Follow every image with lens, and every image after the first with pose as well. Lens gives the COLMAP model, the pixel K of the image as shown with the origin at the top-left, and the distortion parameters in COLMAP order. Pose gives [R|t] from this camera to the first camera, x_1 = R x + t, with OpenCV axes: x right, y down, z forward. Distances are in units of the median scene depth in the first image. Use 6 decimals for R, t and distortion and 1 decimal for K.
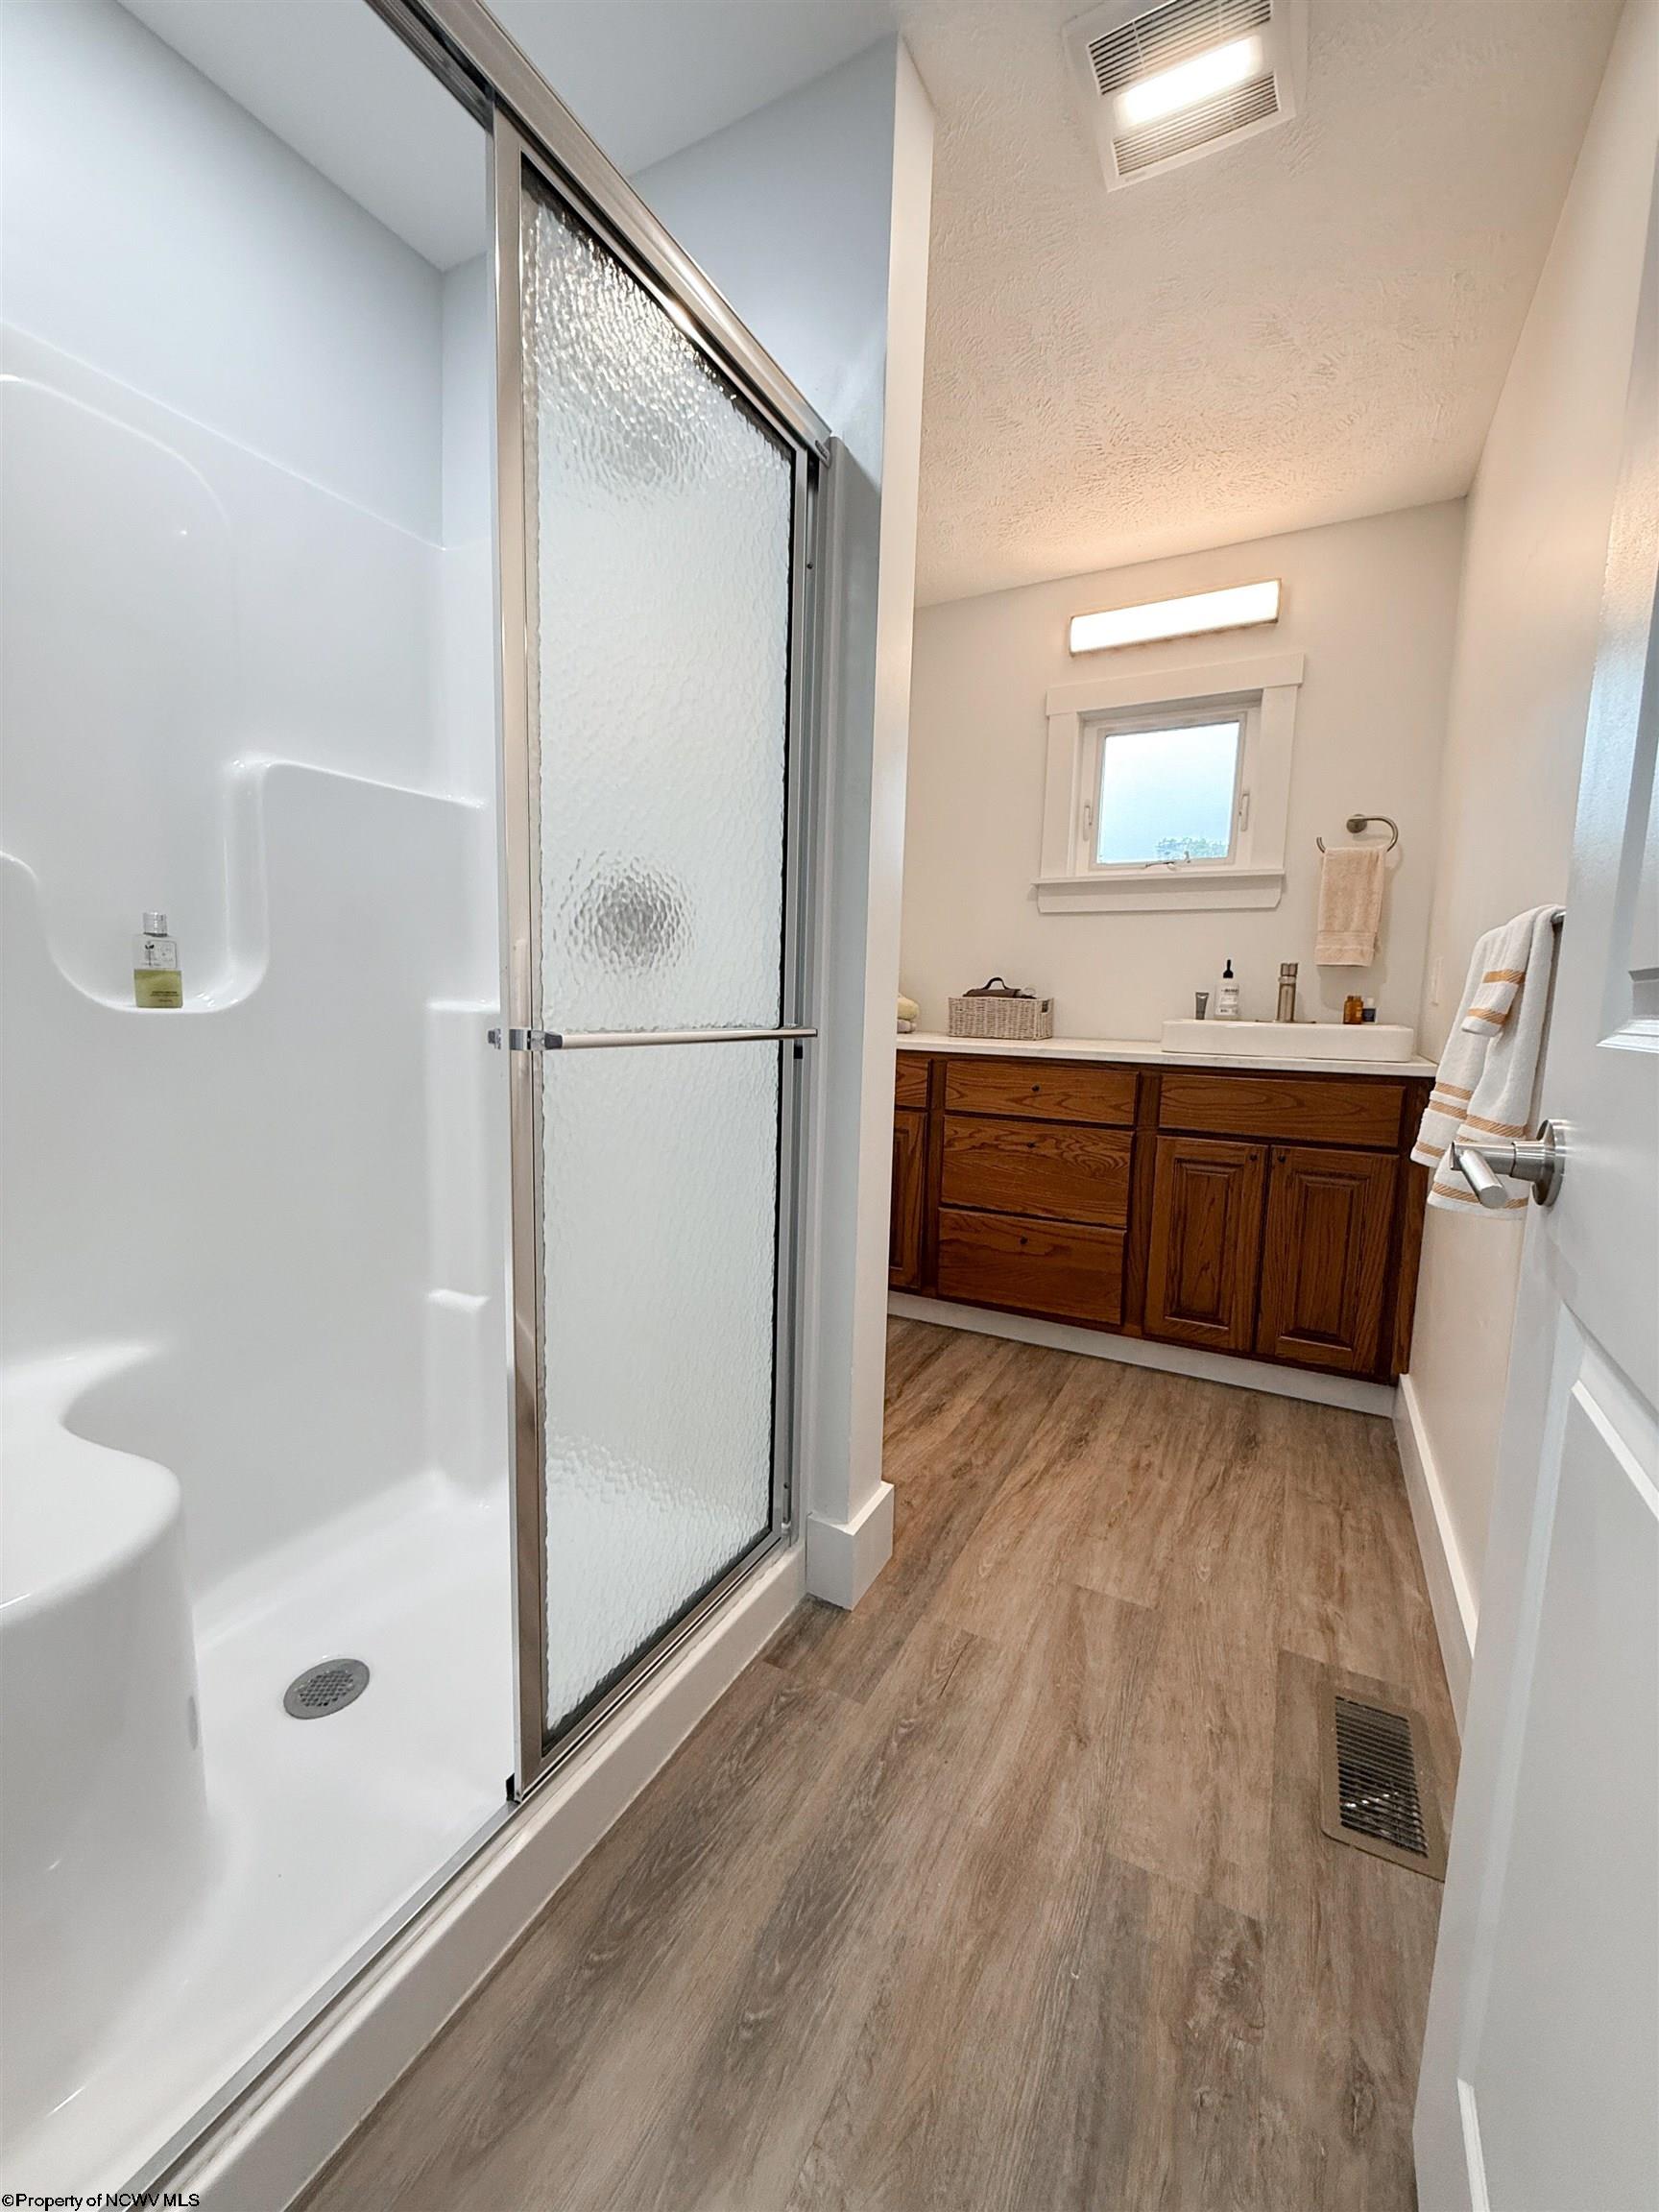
lens RADIAL K [[886.6, 0, 821.5], [0, 886.6, 1107.0], [0, 0, 1]] dist [0.001852, 0.000165]
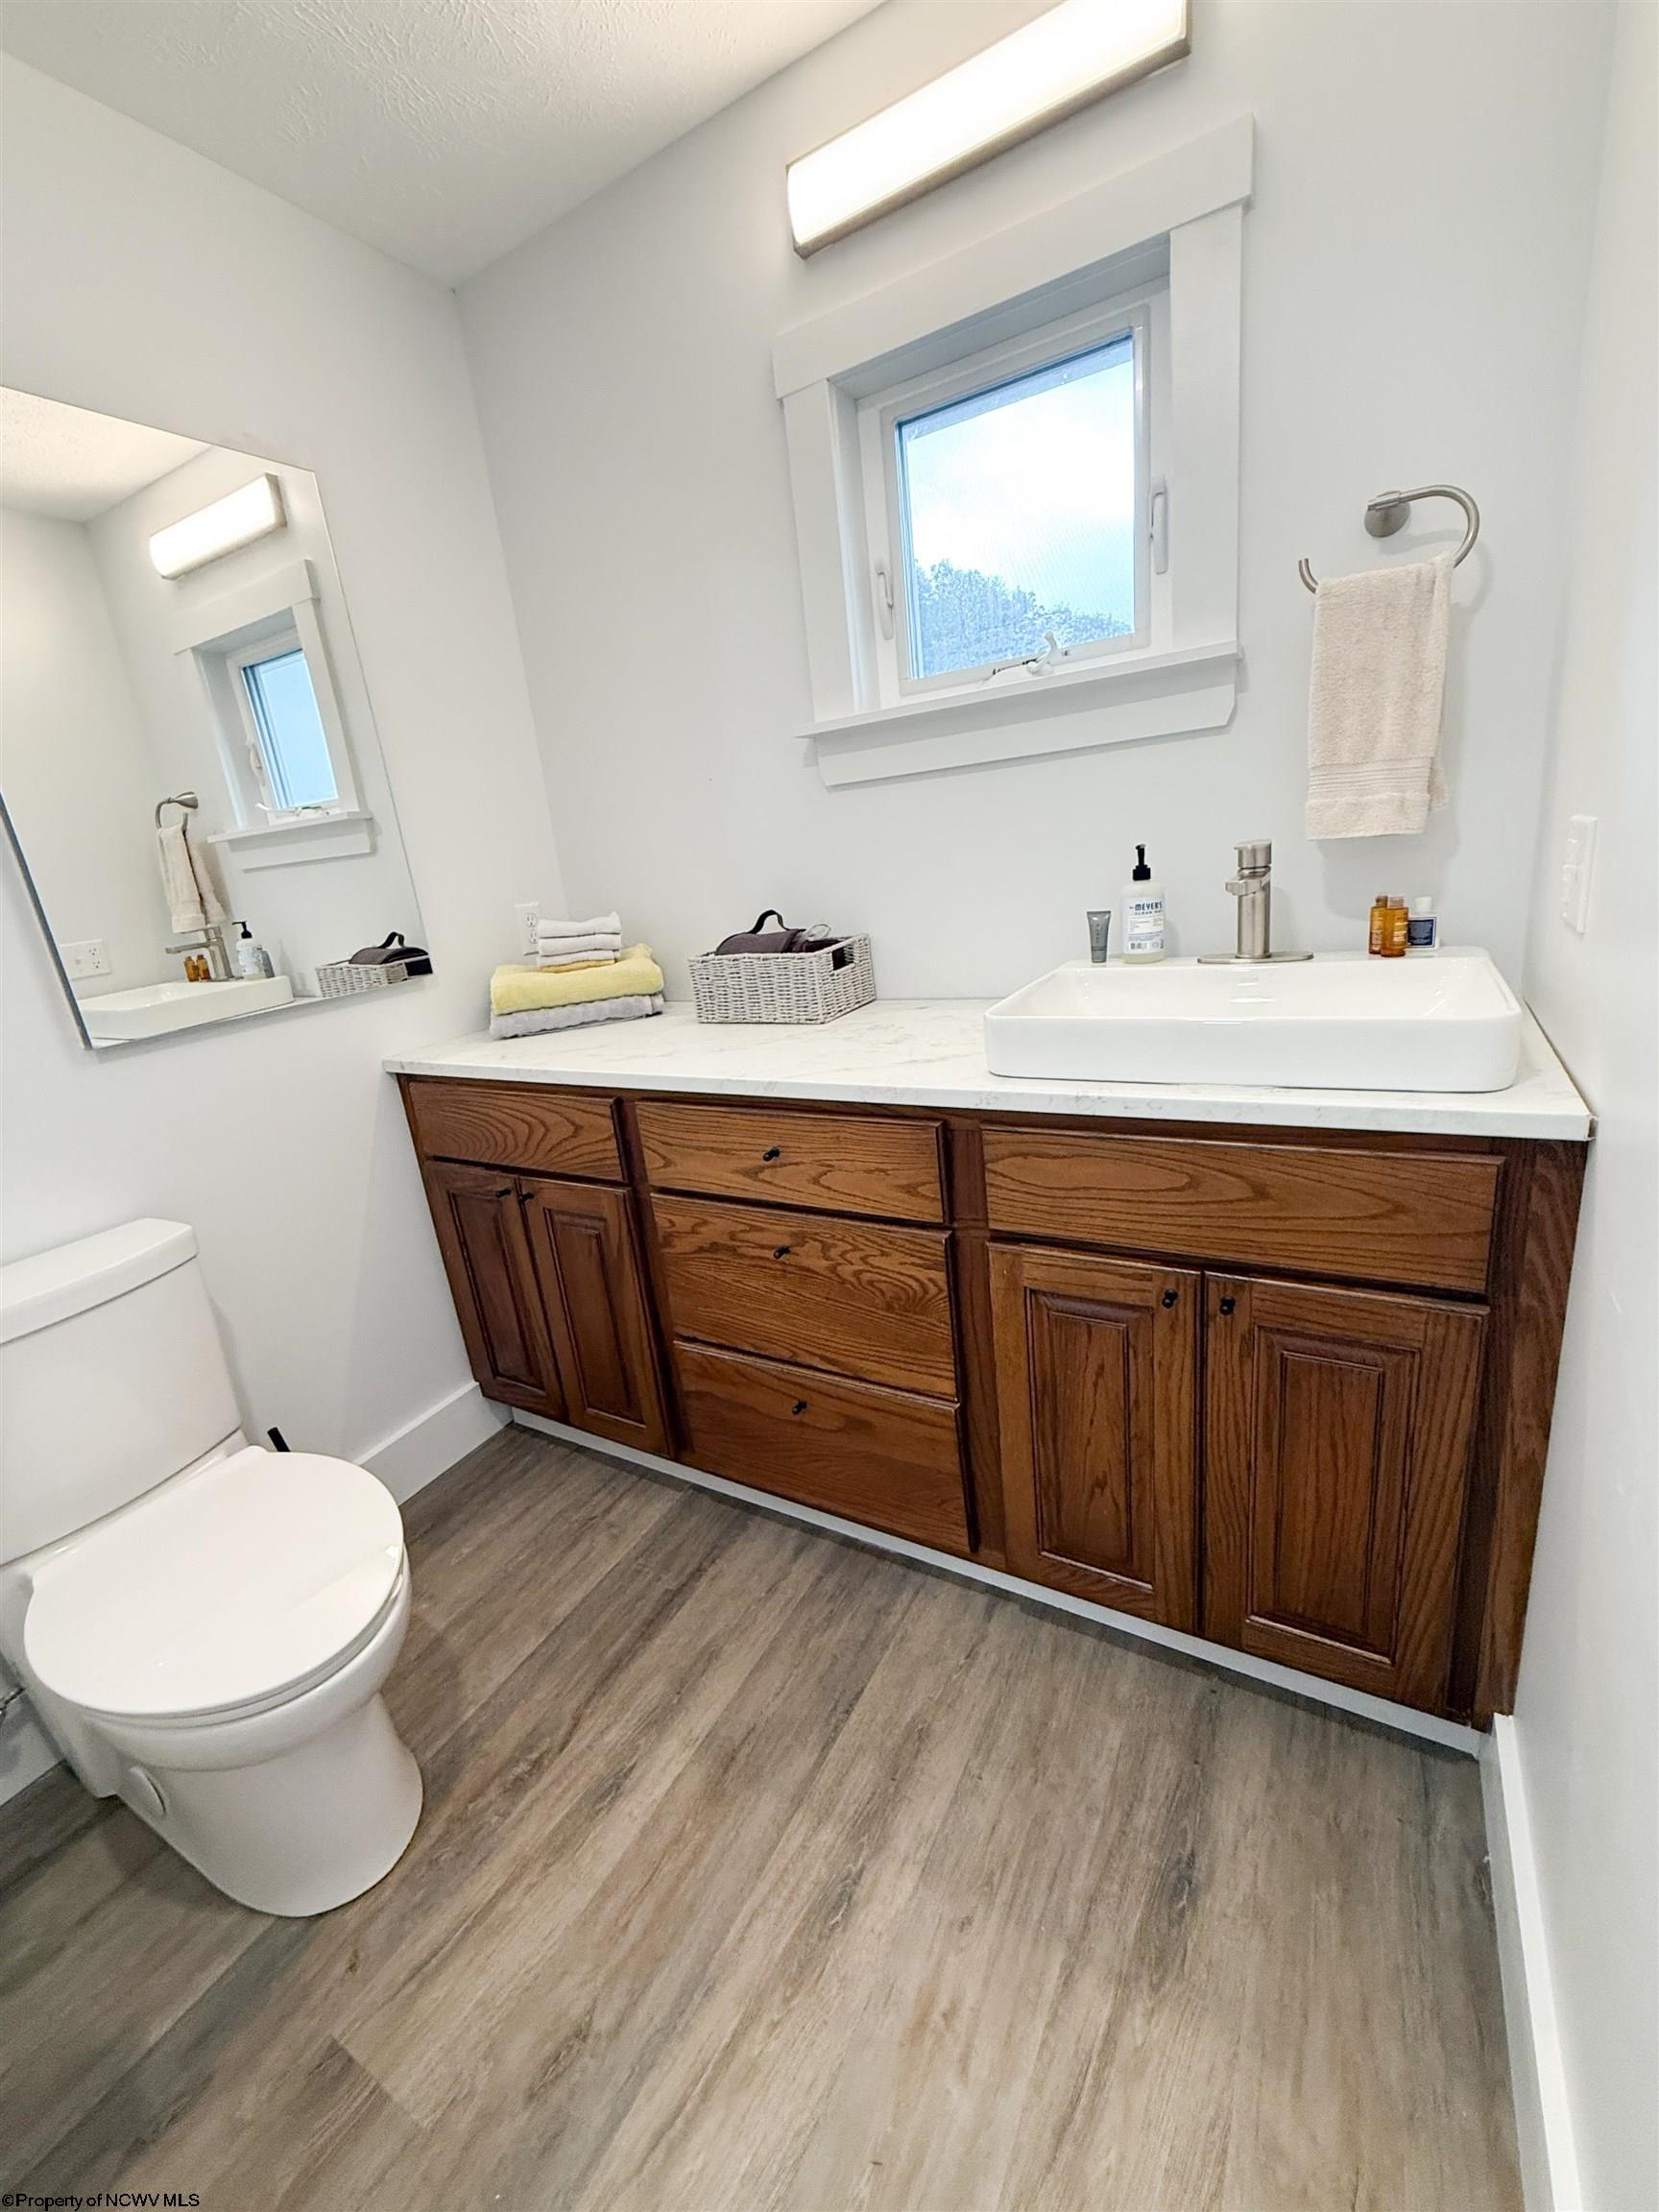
lens RADIAL K [[878.9, 0, 829.5], [0, 878.9, 1106.0], [0, 0, 1]] dist [0.000376, 0.000293]
pose [[0.990498, -0.116359, -0.073308, 0.324810], [0.126734, 0.979274, 0.157993, -0.130594], [0.053405, -0.165783, 0.984715, 0.499733]]
